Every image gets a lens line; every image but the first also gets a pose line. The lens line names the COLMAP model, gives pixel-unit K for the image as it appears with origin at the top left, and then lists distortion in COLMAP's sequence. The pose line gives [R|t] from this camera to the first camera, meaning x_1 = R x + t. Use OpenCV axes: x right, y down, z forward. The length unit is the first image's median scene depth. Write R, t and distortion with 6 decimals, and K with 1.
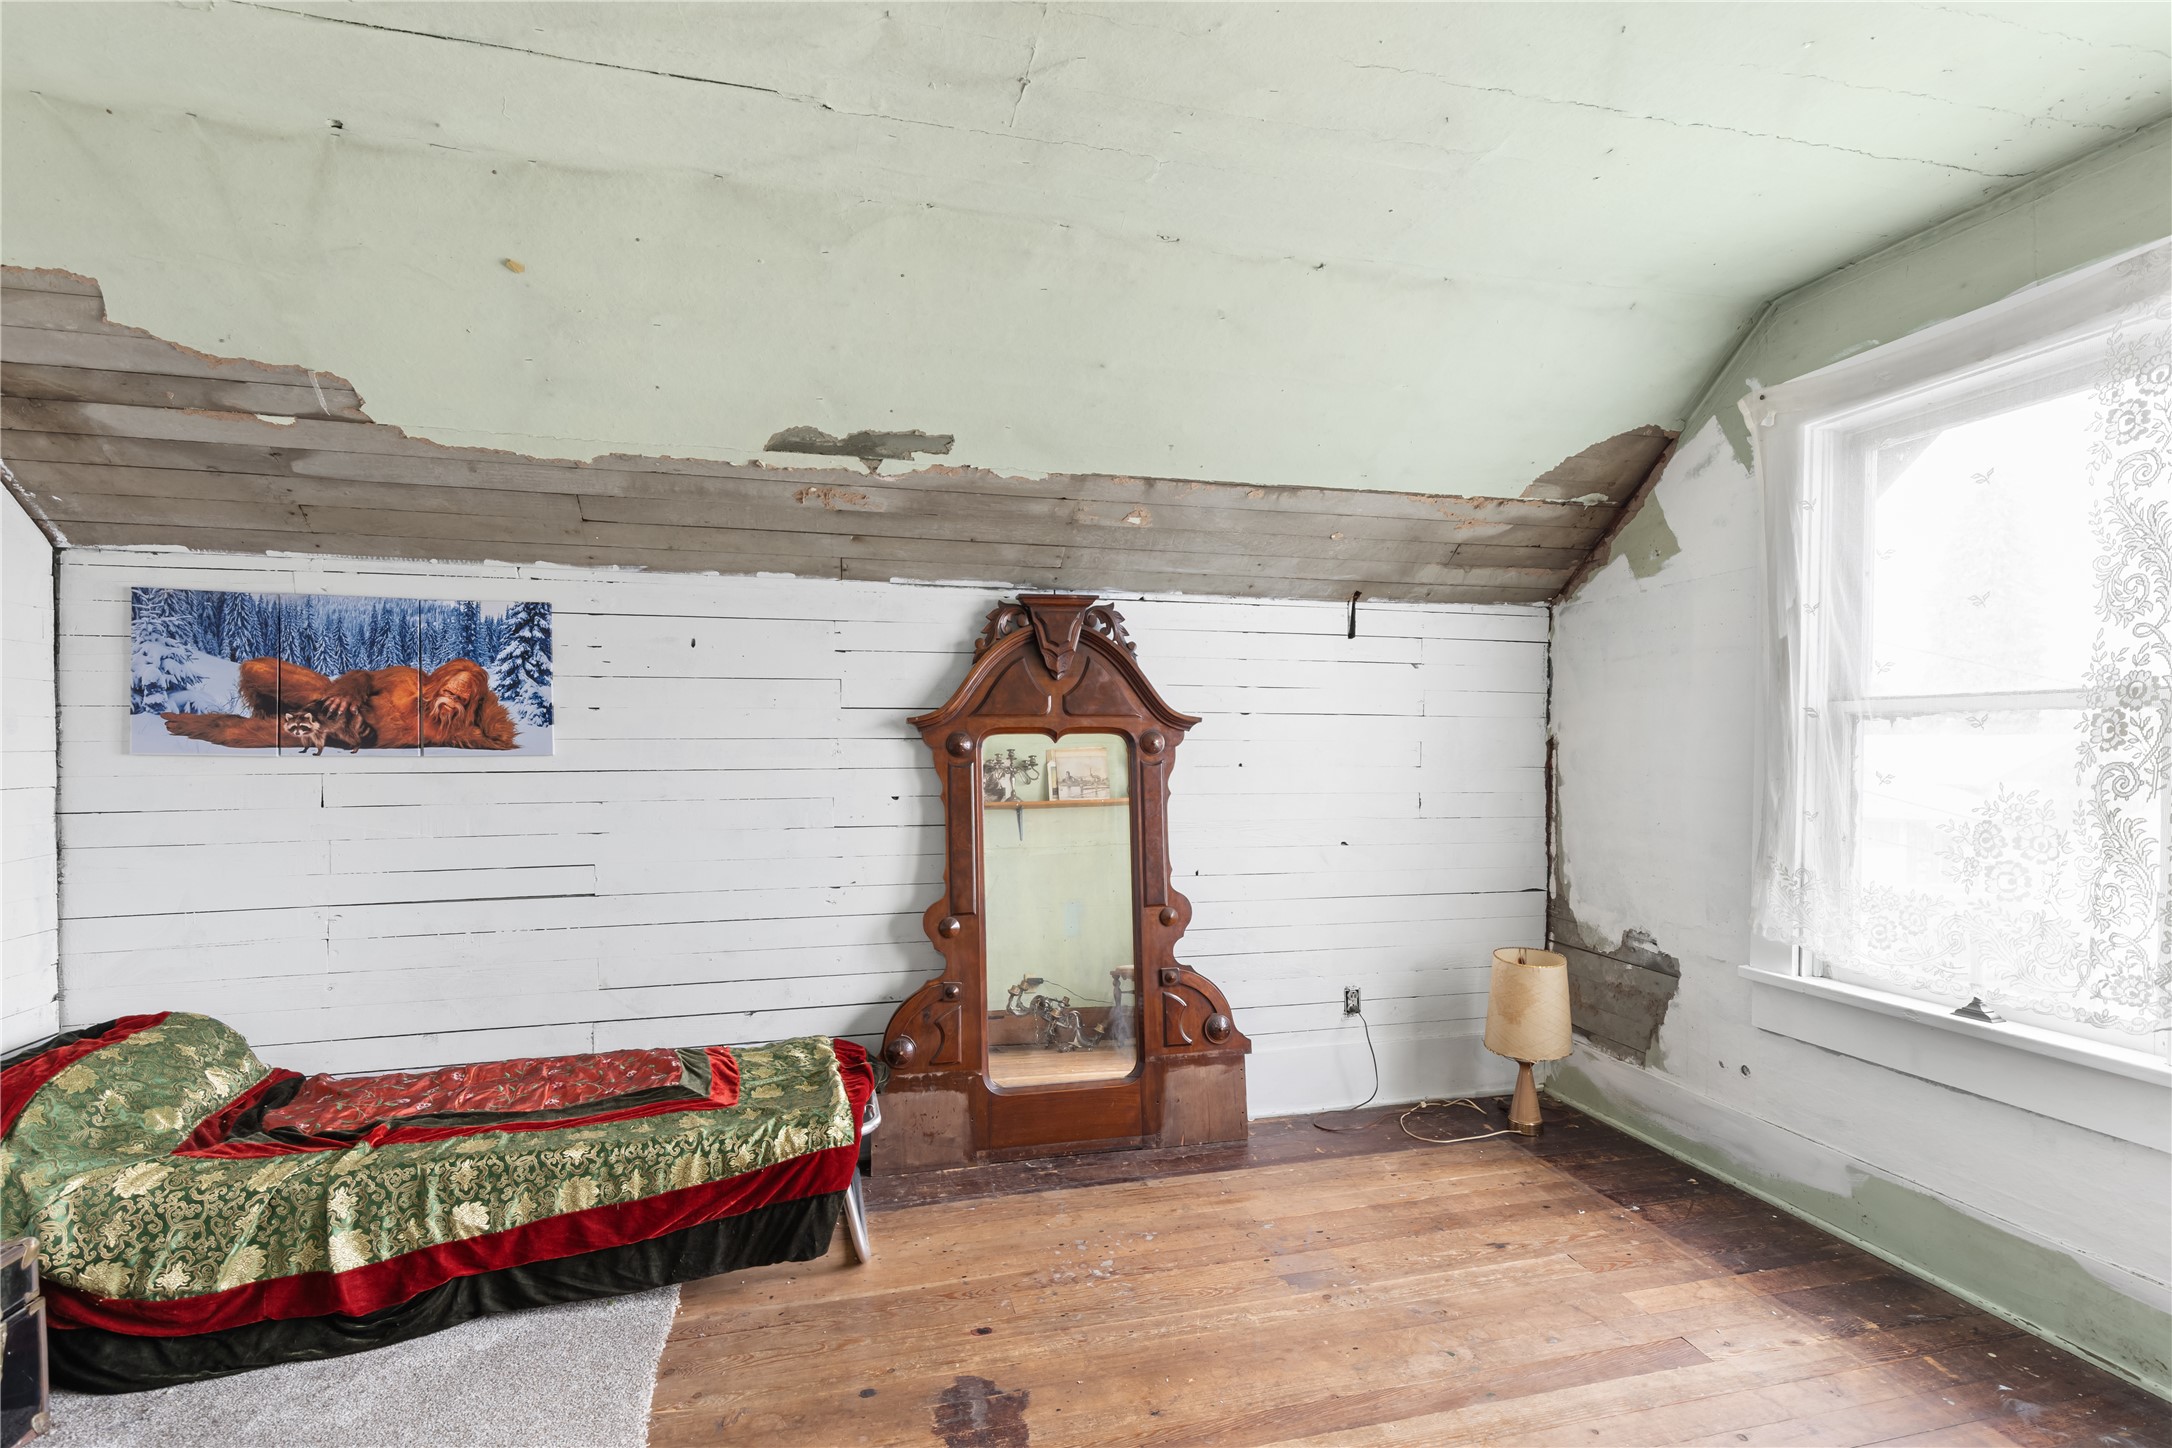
lens RADIAL K [[1011.6, 0, 1090.9], [0, 1011.6, 744.6], [0, 0, 1]] dist [-0.001566, 0.000155]
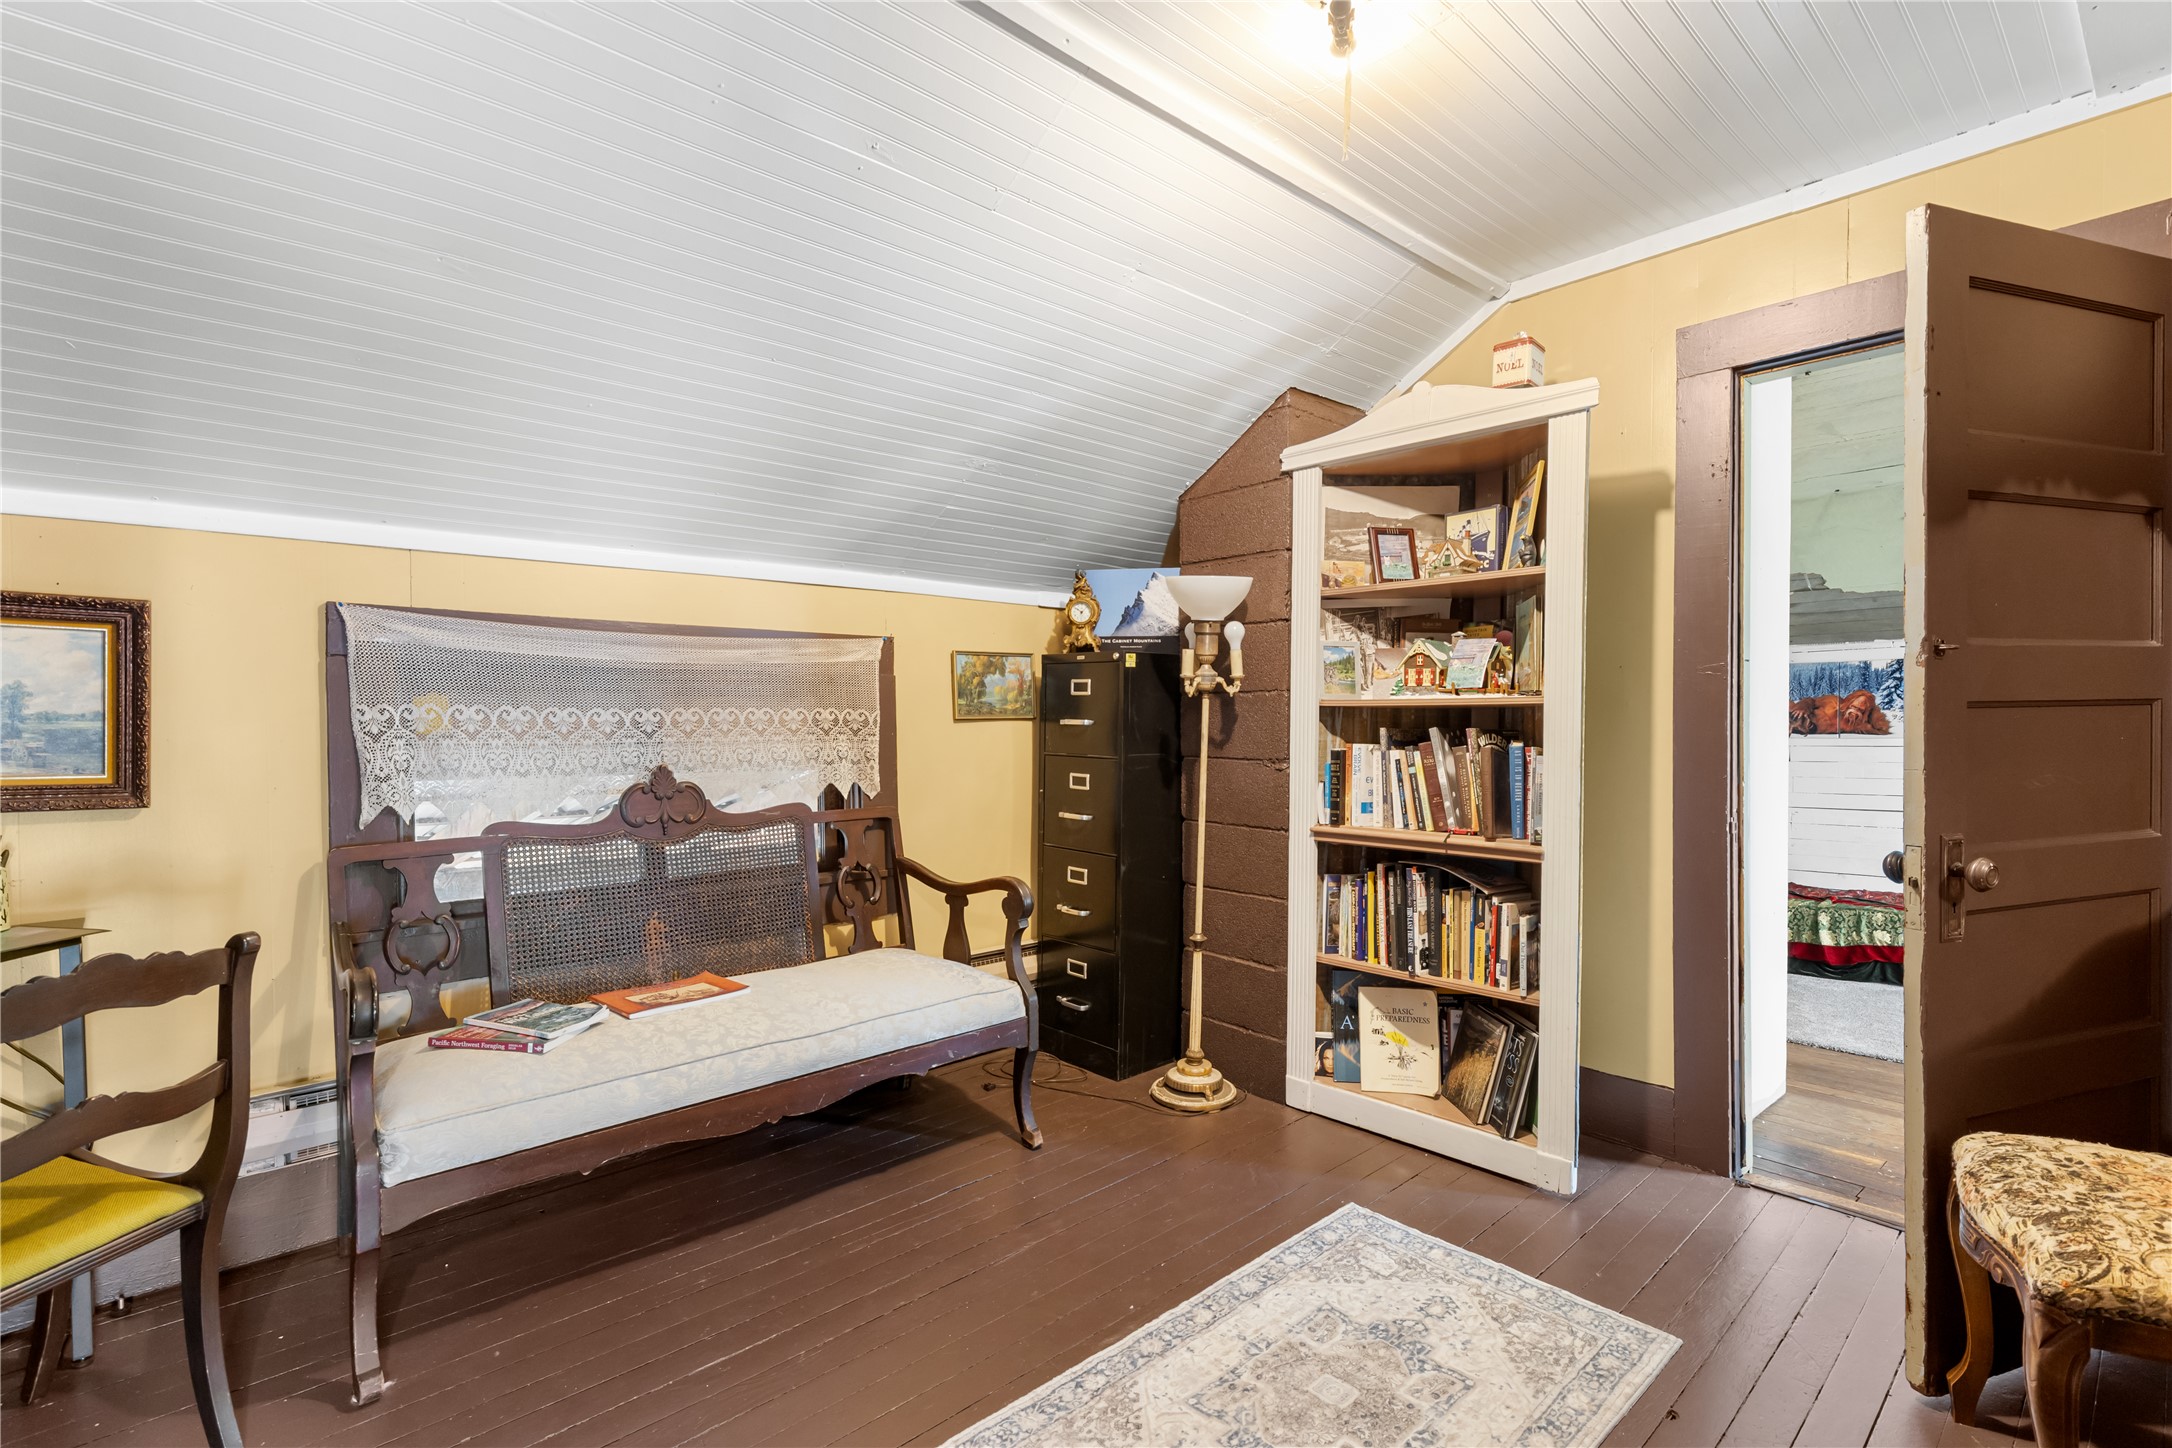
lens RADIAL K [[1011.6, 0, 1098.5], [0, 1011.6, 745.9], [0, 0, 1]] dist [-0.001566, 0.000155]
pose [[0.459456, 0.010103, -0.888143, 0.508976], [-0.004838, 0.999949, 0.008871, 0.018094], [0.888187, 0.000221, 0.459482, -1.379698]]
